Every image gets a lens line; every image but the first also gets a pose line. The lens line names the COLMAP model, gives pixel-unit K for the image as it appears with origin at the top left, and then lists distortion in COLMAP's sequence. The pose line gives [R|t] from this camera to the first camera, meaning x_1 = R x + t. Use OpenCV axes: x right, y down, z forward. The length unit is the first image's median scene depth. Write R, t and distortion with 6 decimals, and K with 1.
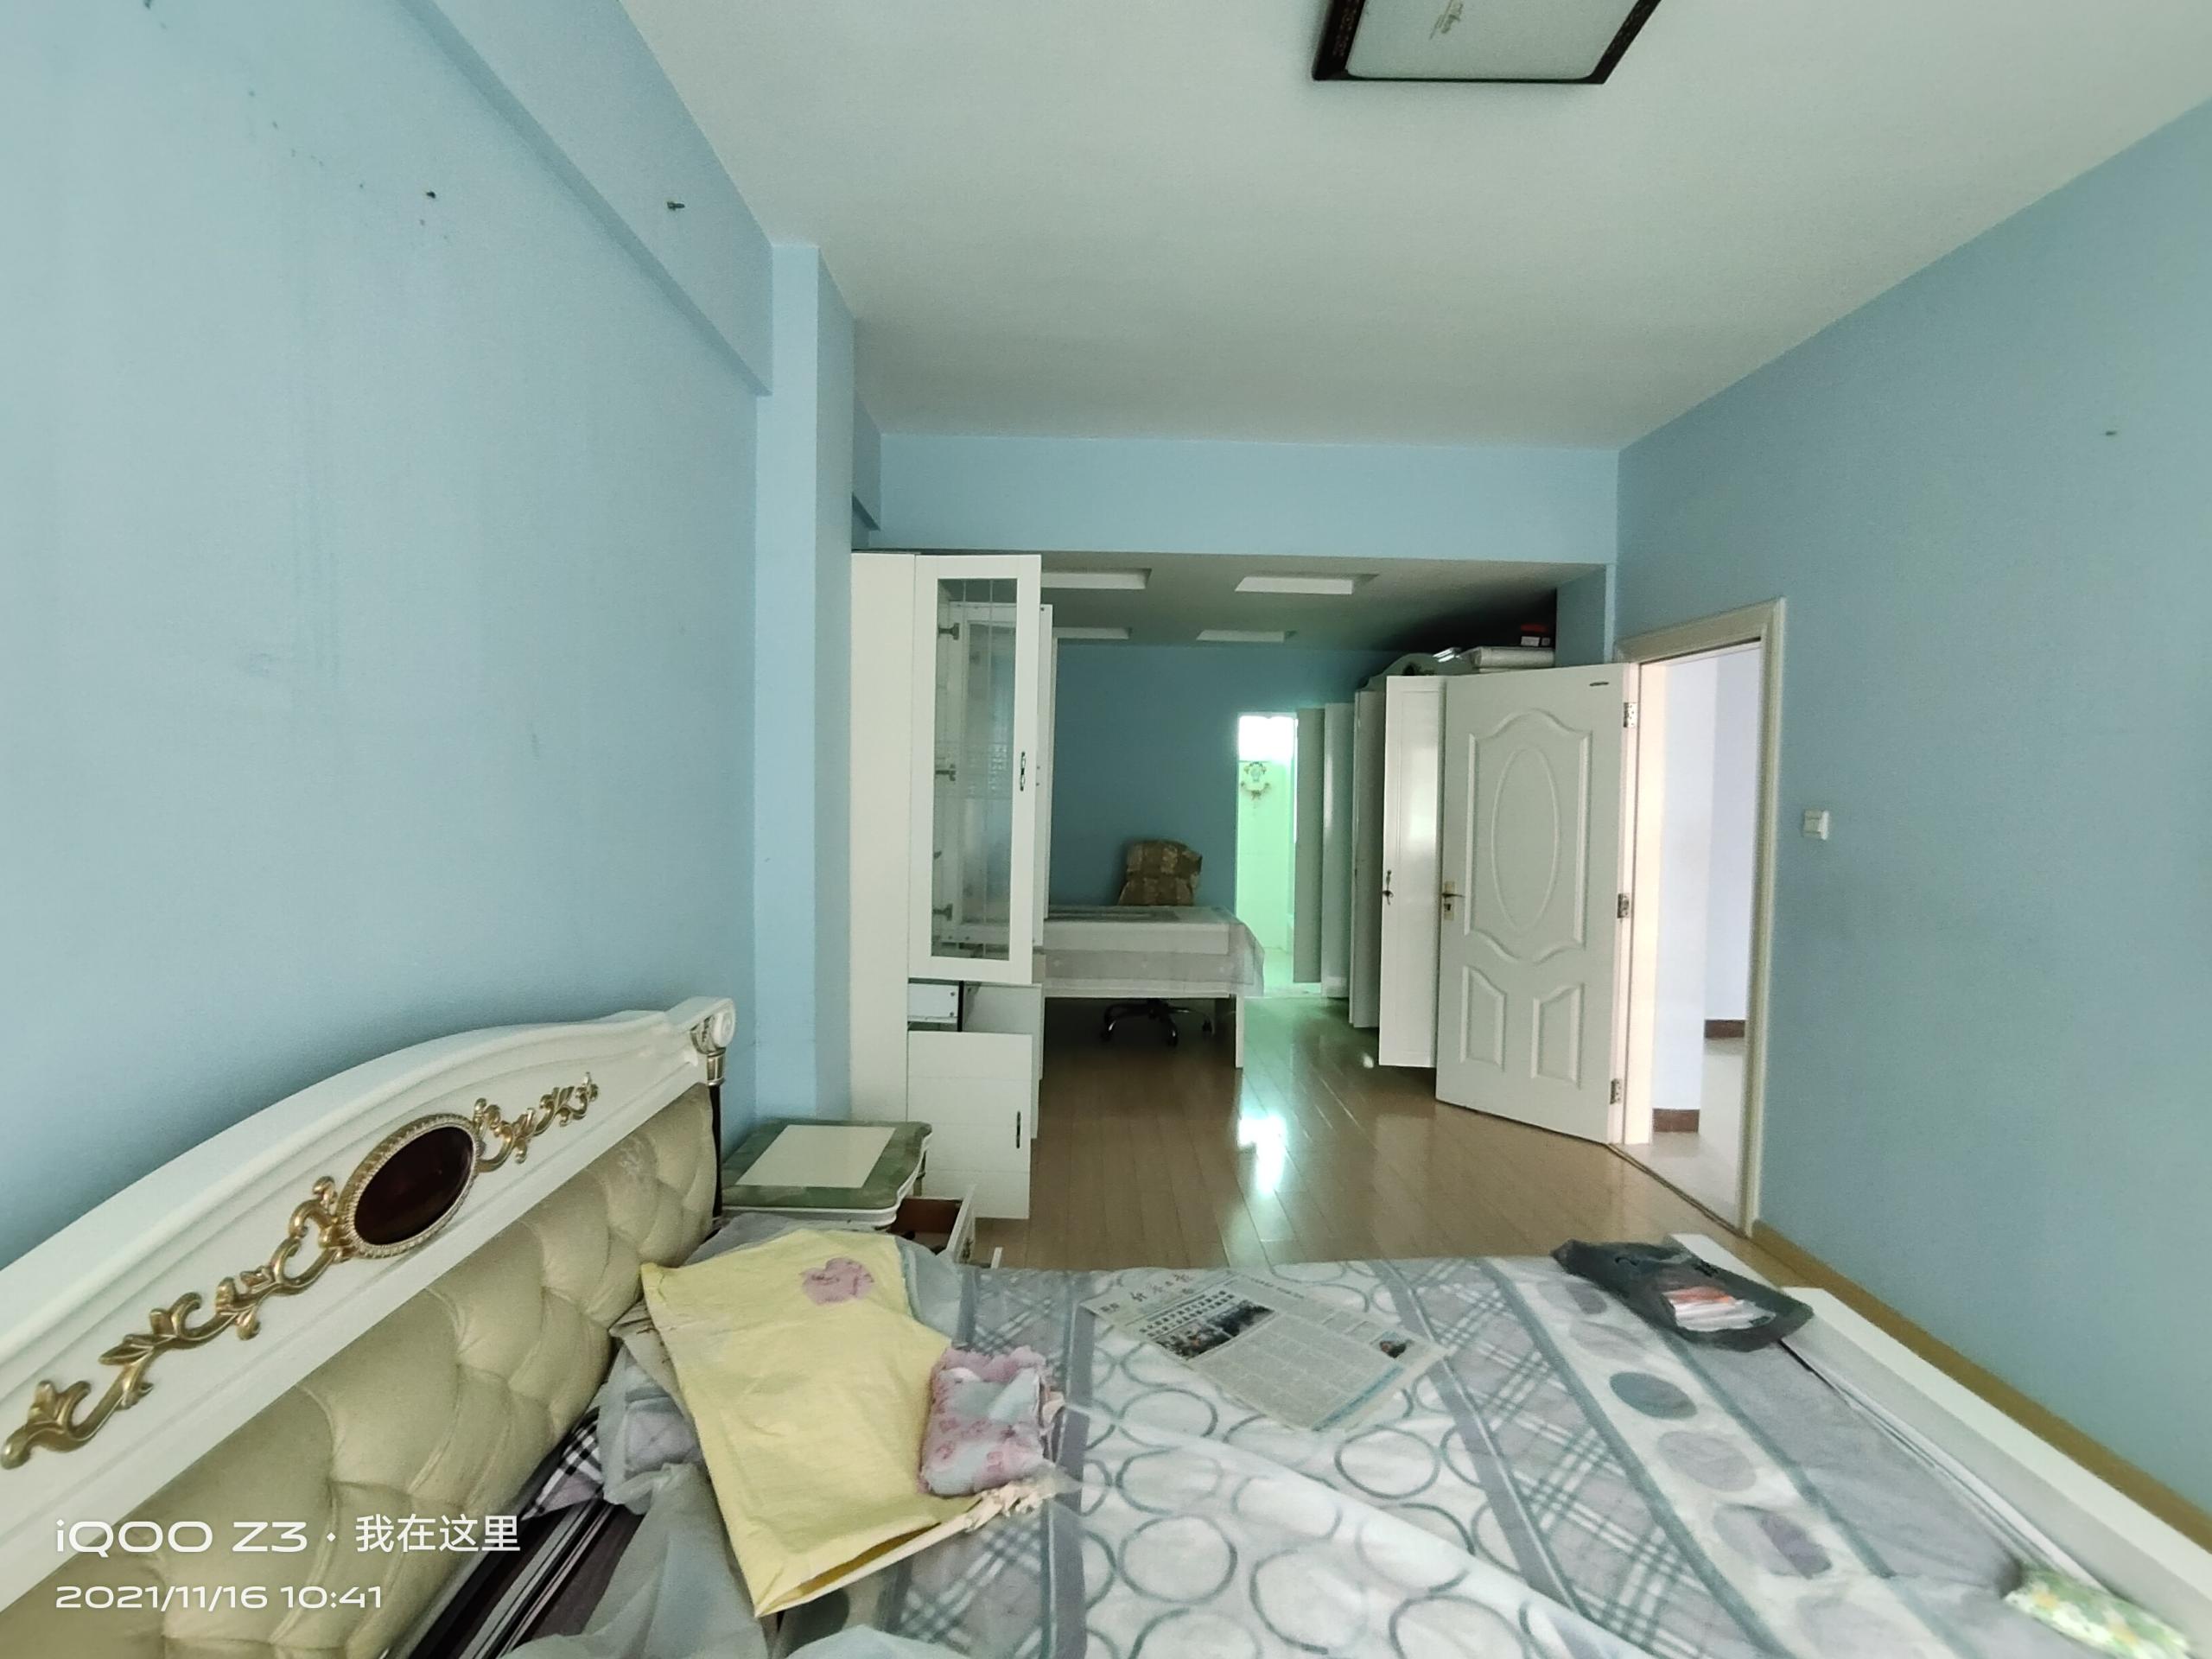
lens RADIAL K [[1006.9, 0, 1106.0], [0, 1006.9, 829.5], [0, 0, 1]] dist [-0.068825, 0.059892]
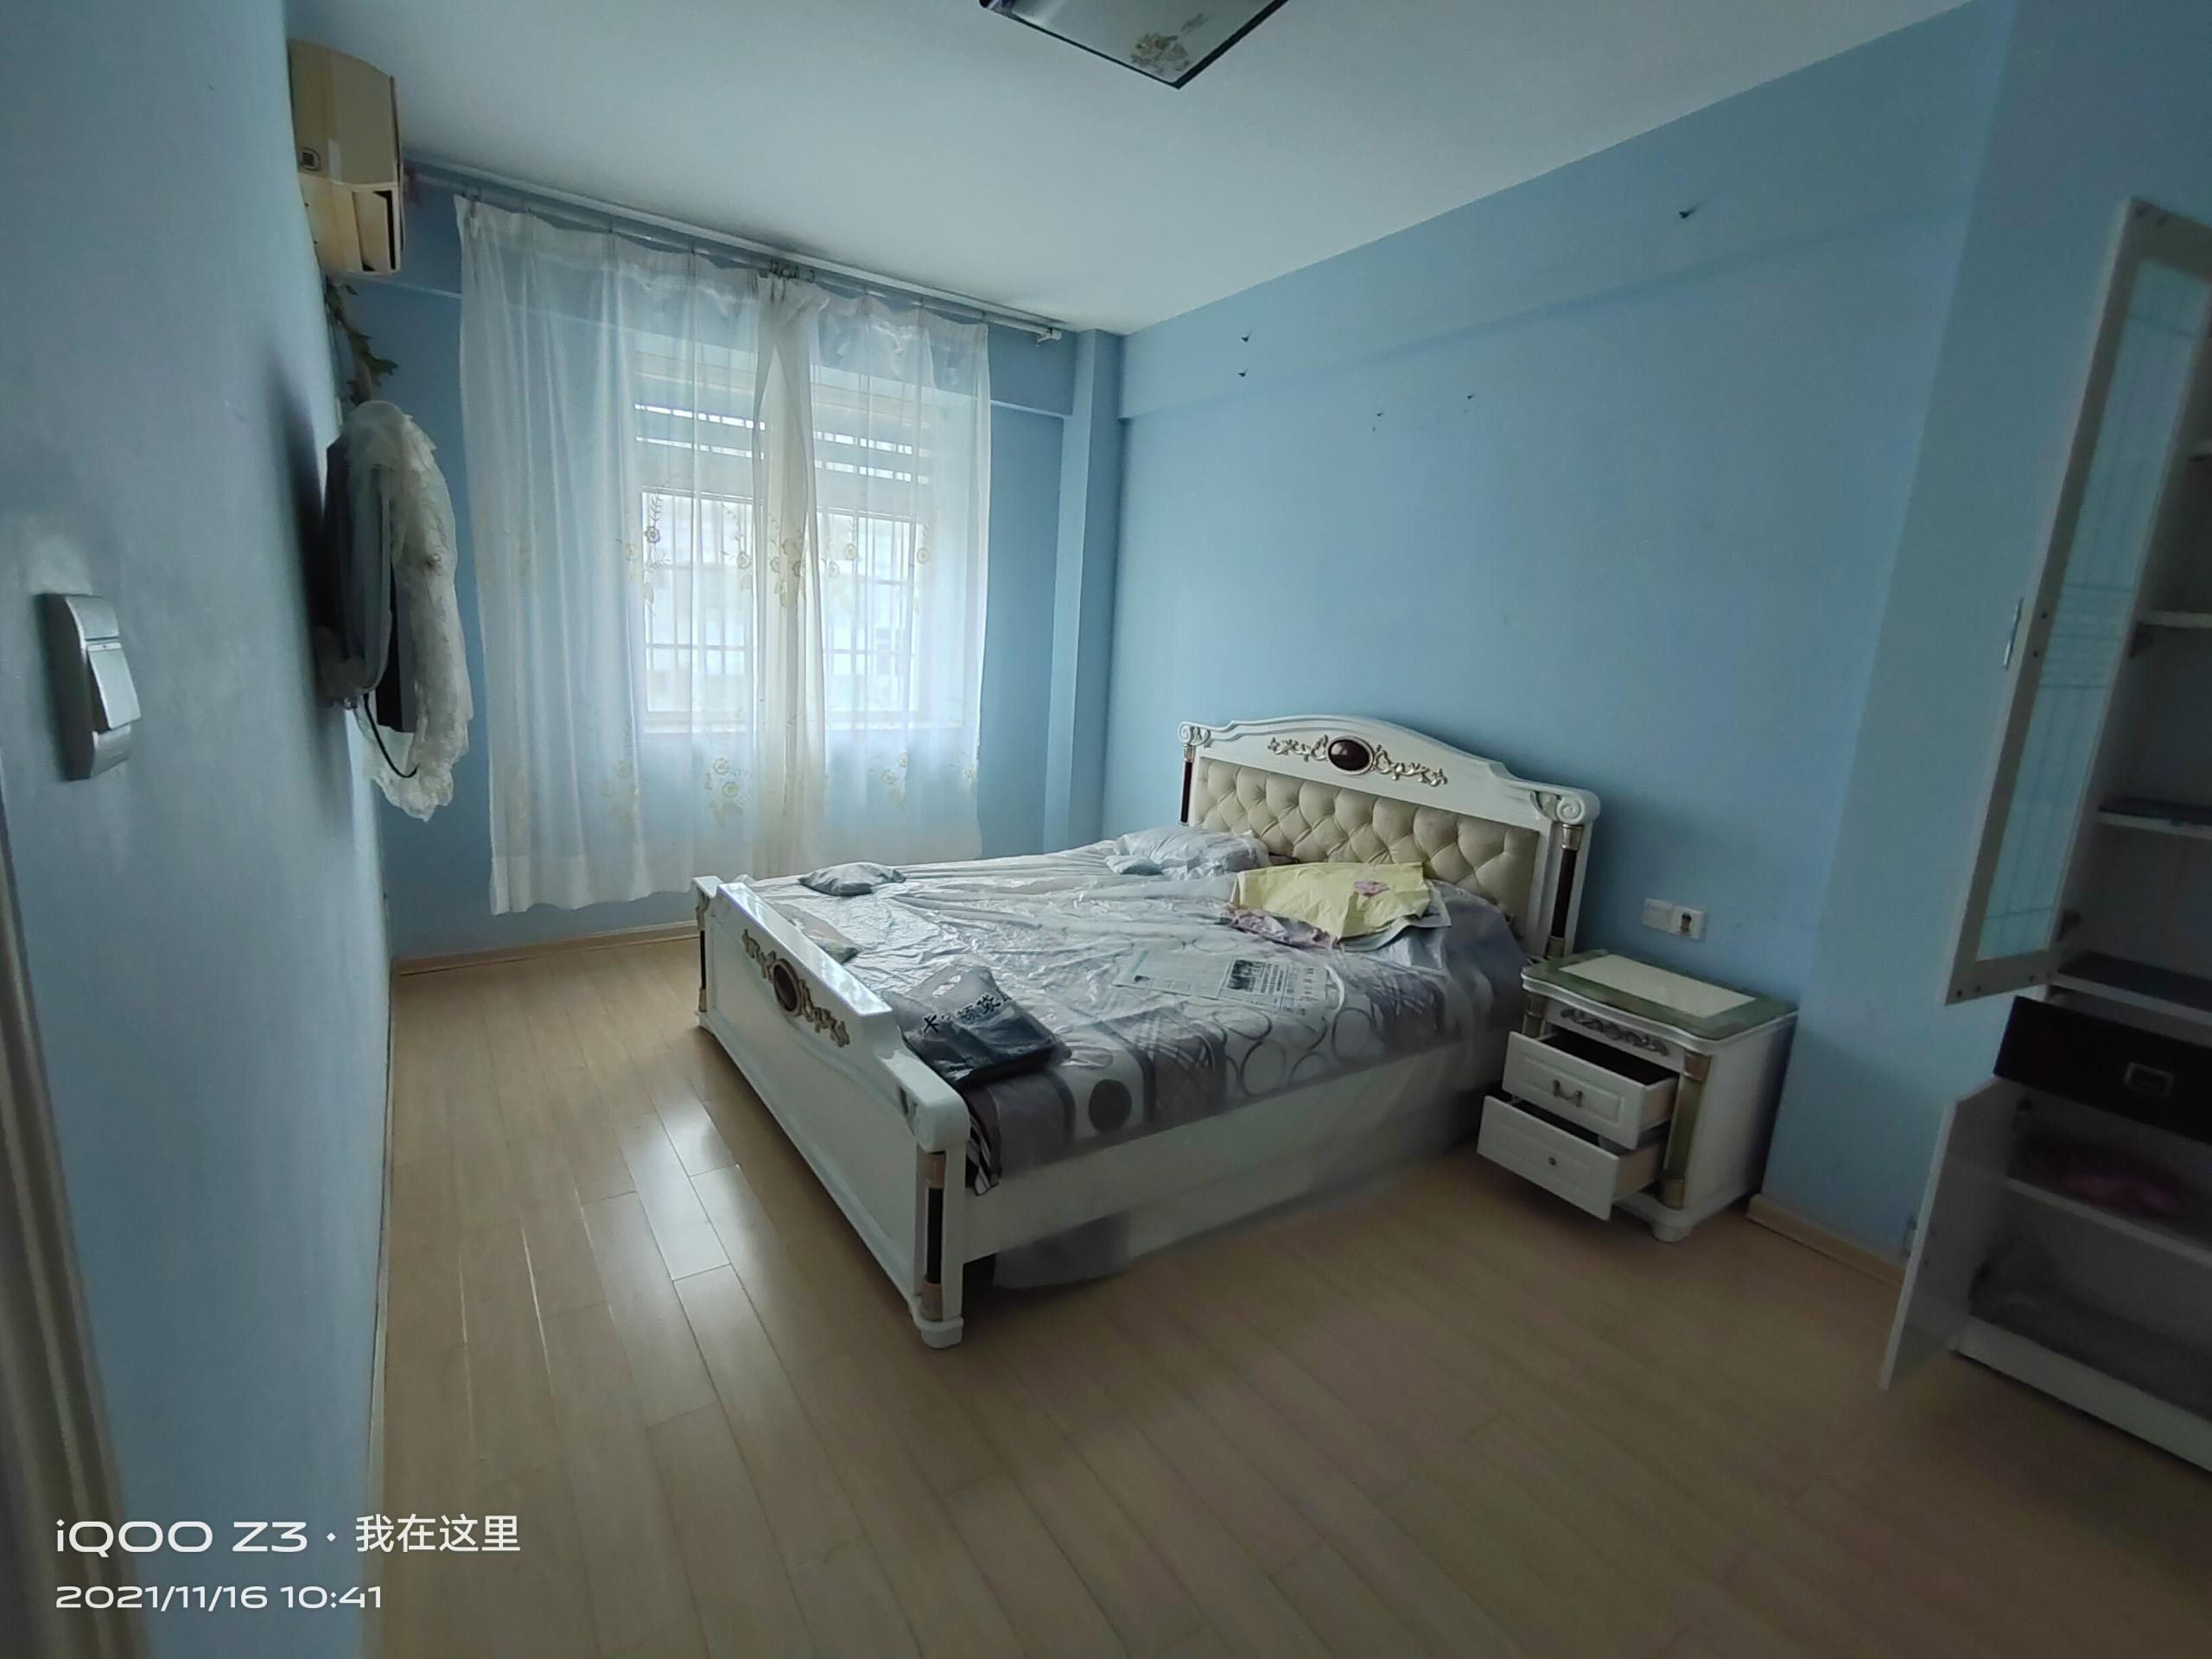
lens RADIAL K [[1006.9, 0, 1106.0], [0, 1006.9, 829.5], [0, 0, 1]] dist [-0.068825, 0.059892]
pose [[-0.835775, 0.050680, -0.546729, 1.236764], [-0.090598, 0.969354, 0.228352, -0.059935], [0.541547, 0.240383, -0.805570, 2.274545]]
